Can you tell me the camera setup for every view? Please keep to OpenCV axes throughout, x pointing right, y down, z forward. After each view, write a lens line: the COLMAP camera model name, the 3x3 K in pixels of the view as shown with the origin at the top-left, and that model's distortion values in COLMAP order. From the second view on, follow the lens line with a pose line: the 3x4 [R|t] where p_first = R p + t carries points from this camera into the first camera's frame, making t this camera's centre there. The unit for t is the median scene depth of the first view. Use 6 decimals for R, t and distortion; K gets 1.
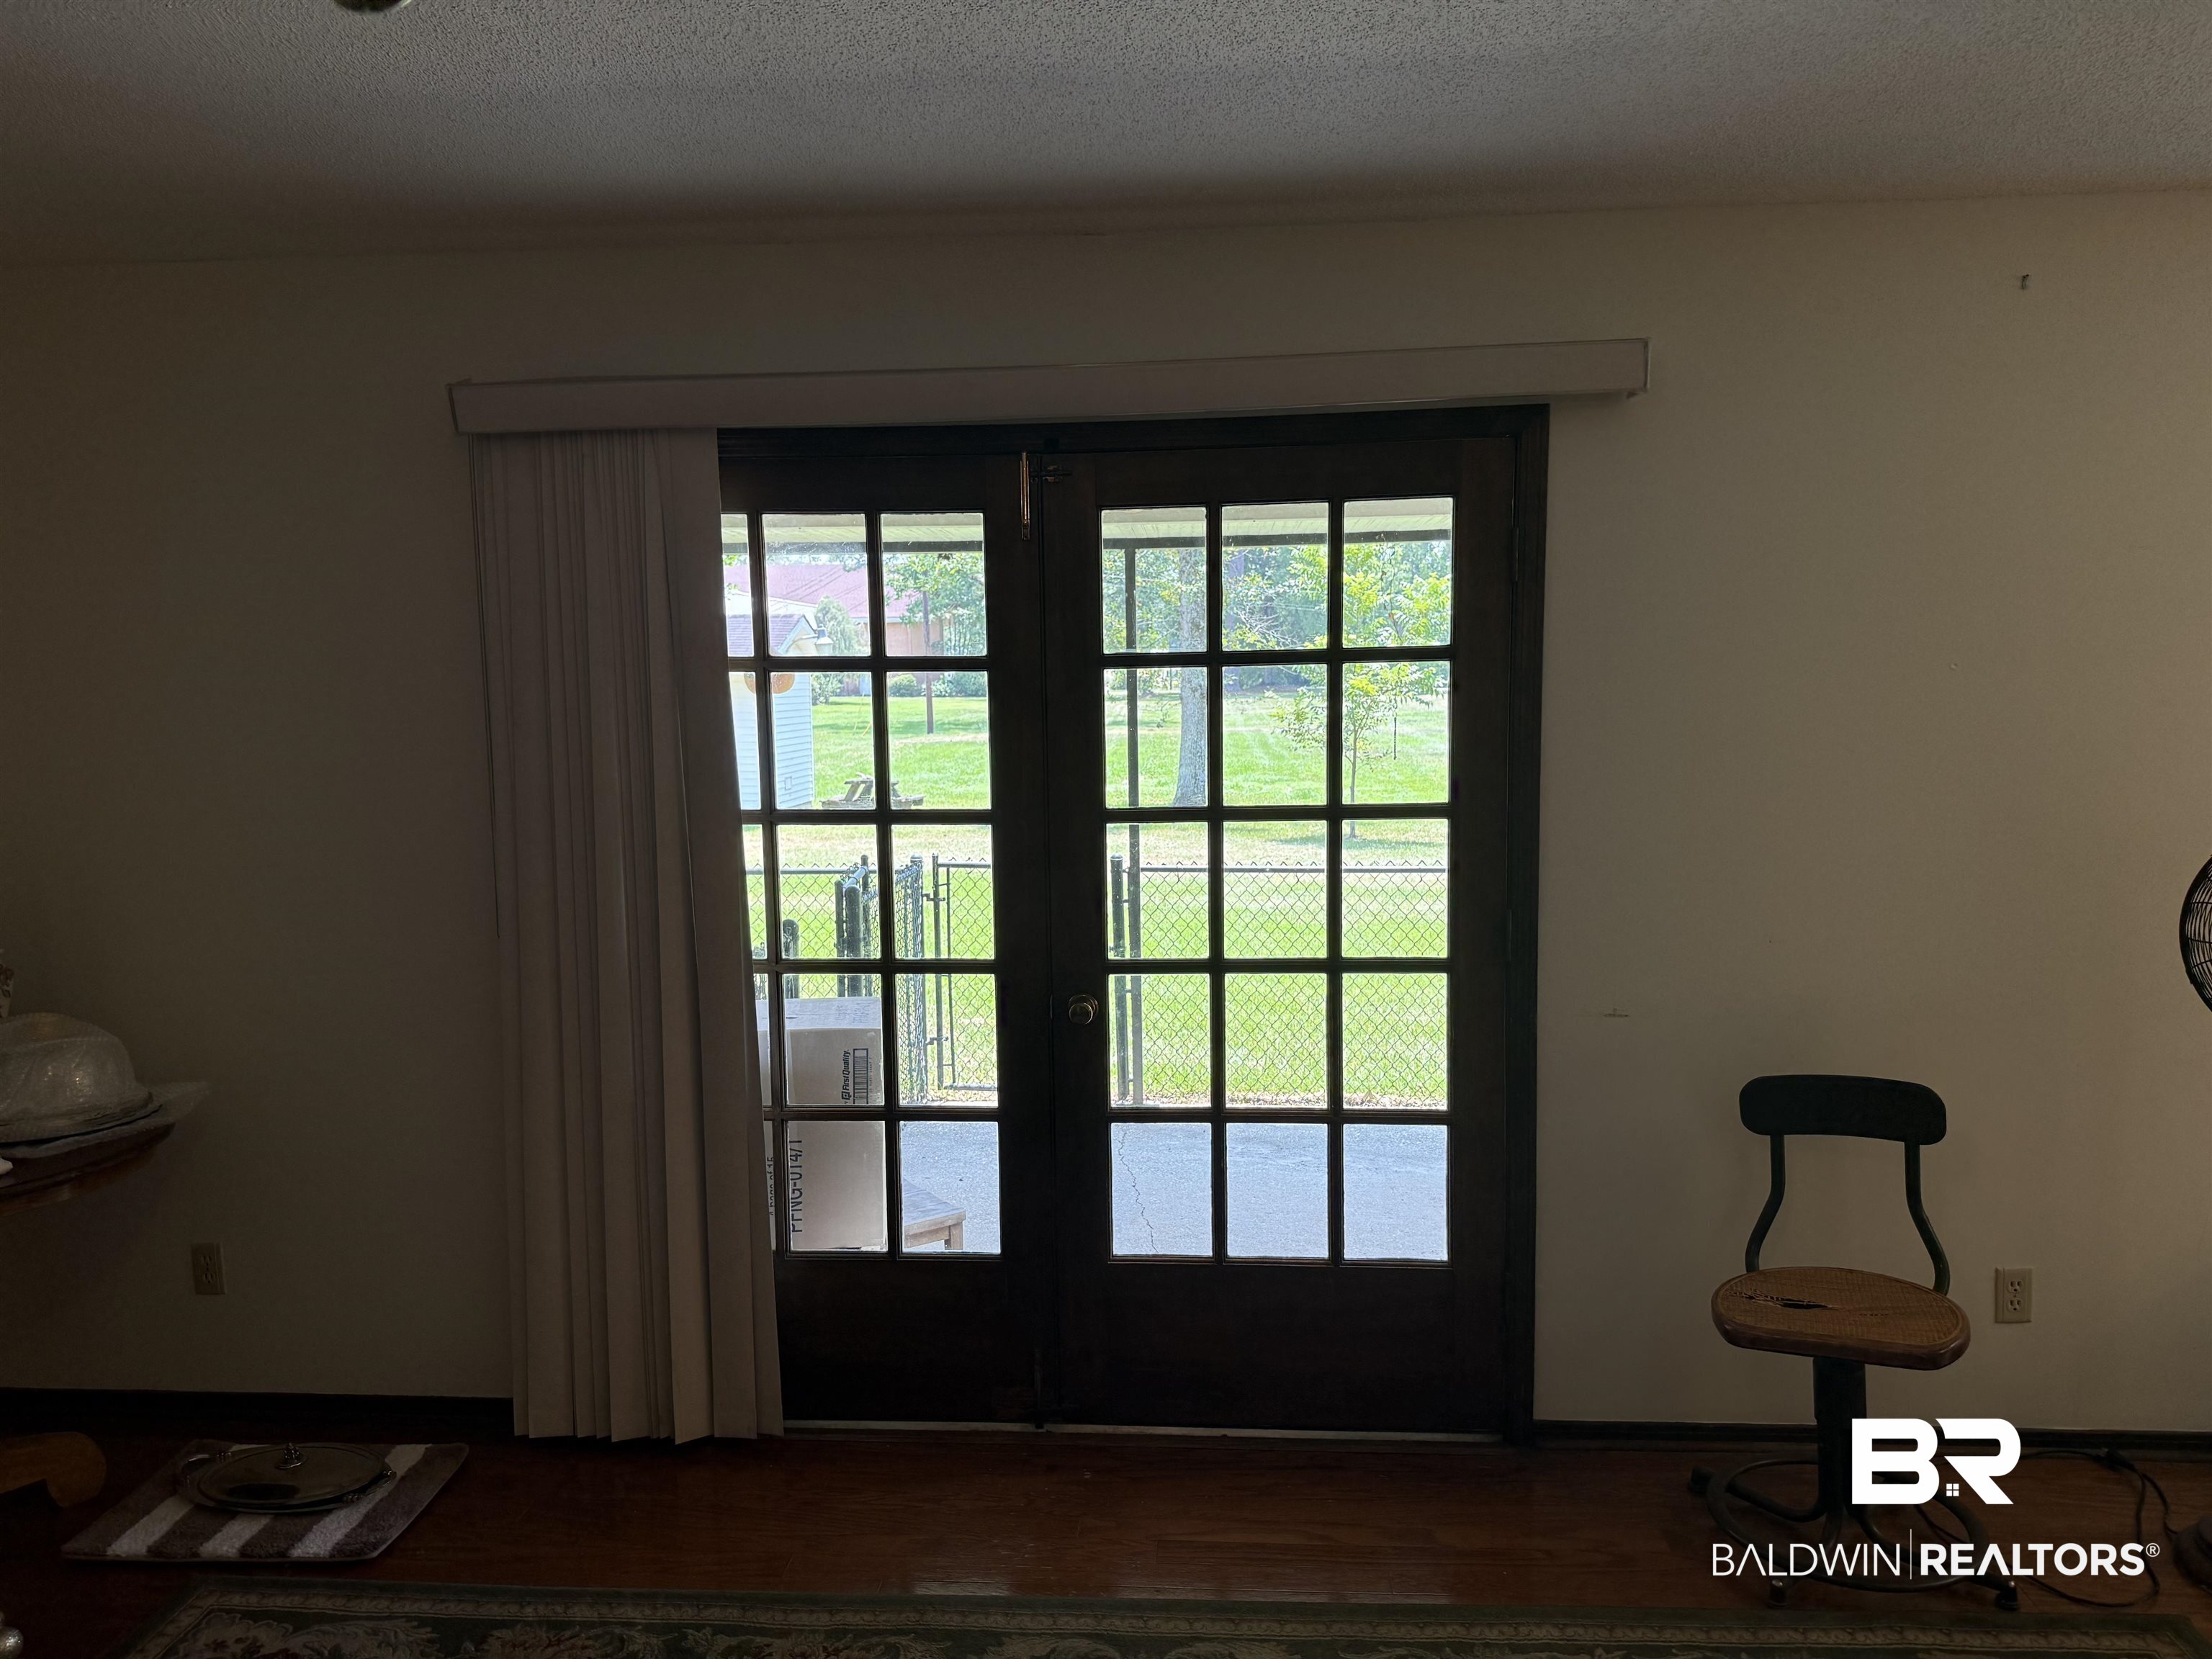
lens RADIAL K [[1549.3, 0, 1096.6], [0, 1549.3, 826.8], [0, 0, 1]] dist [0.086030, -0.108404]
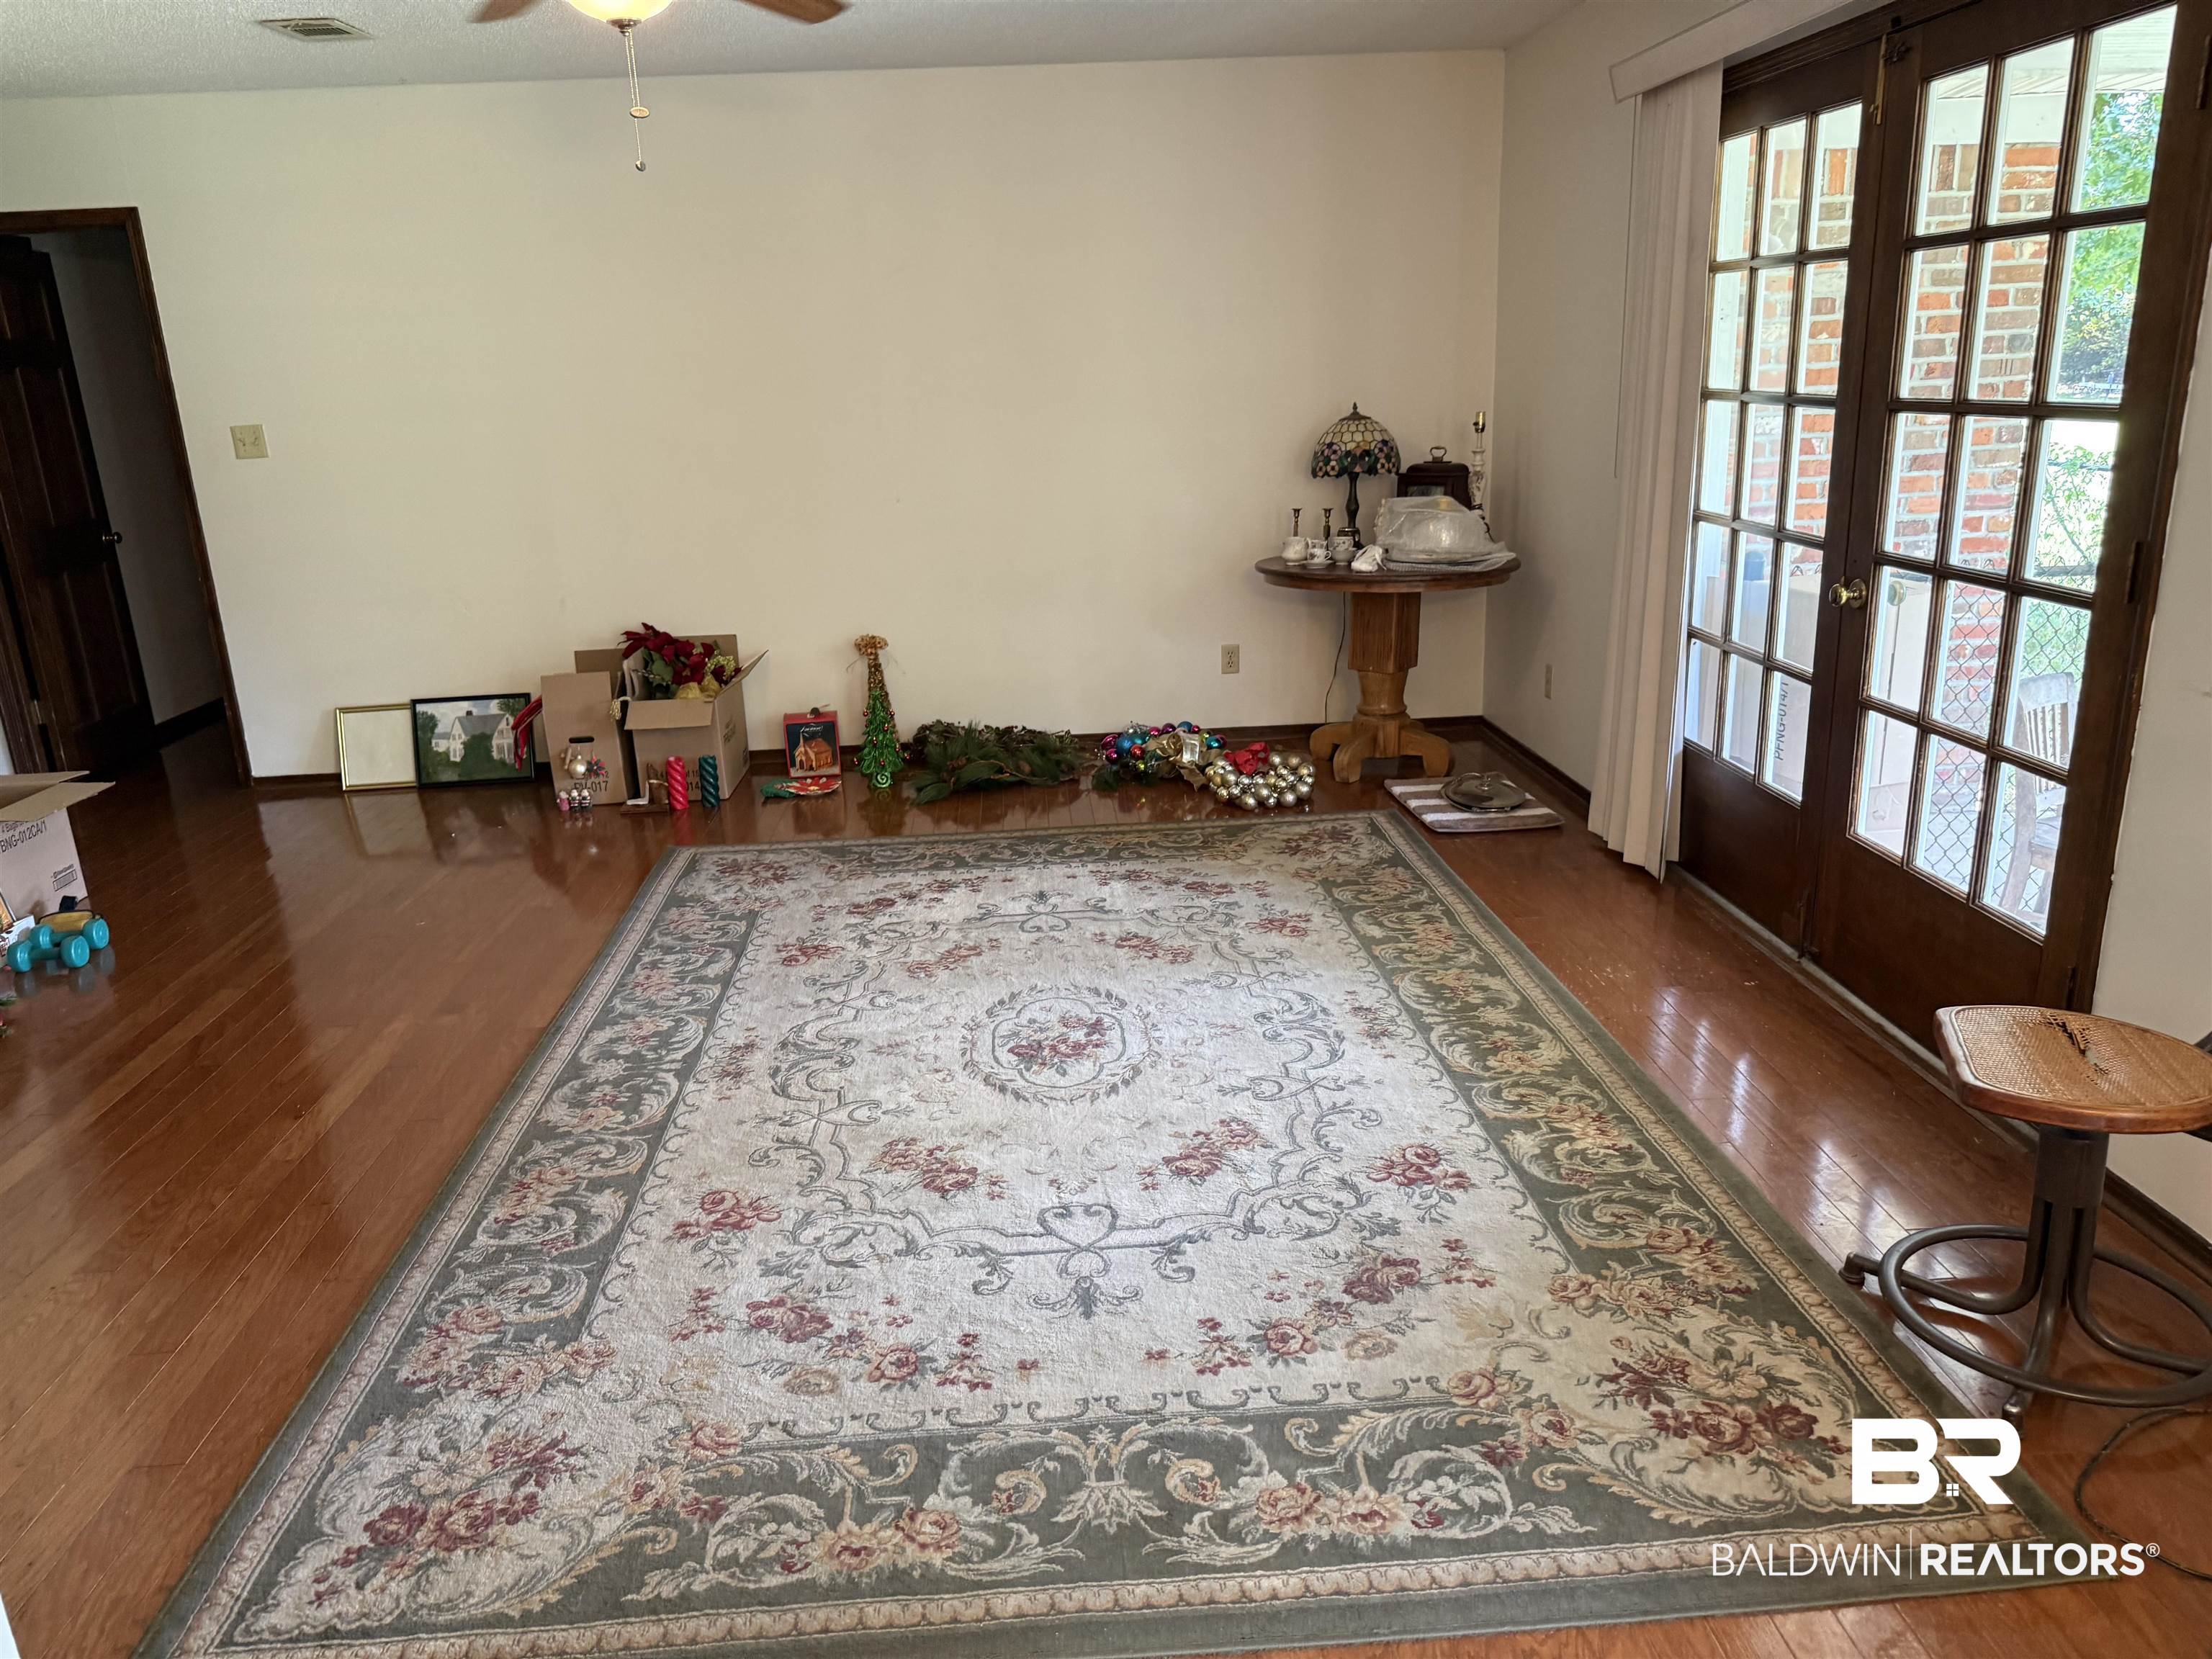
lens RADIAL K [[1549.3, 0, 1096.6], [0, 1549.3, 826.8], [0, 0, 1]] dist [0.086030, -0.108404]
pose [[0.138851, 0.293981, -0.945672, 1.024641], [-0.051044, 0.955777, 0.289628, -0.017304], [0.988997, 0.008056, 0.147716, 0.343501]]
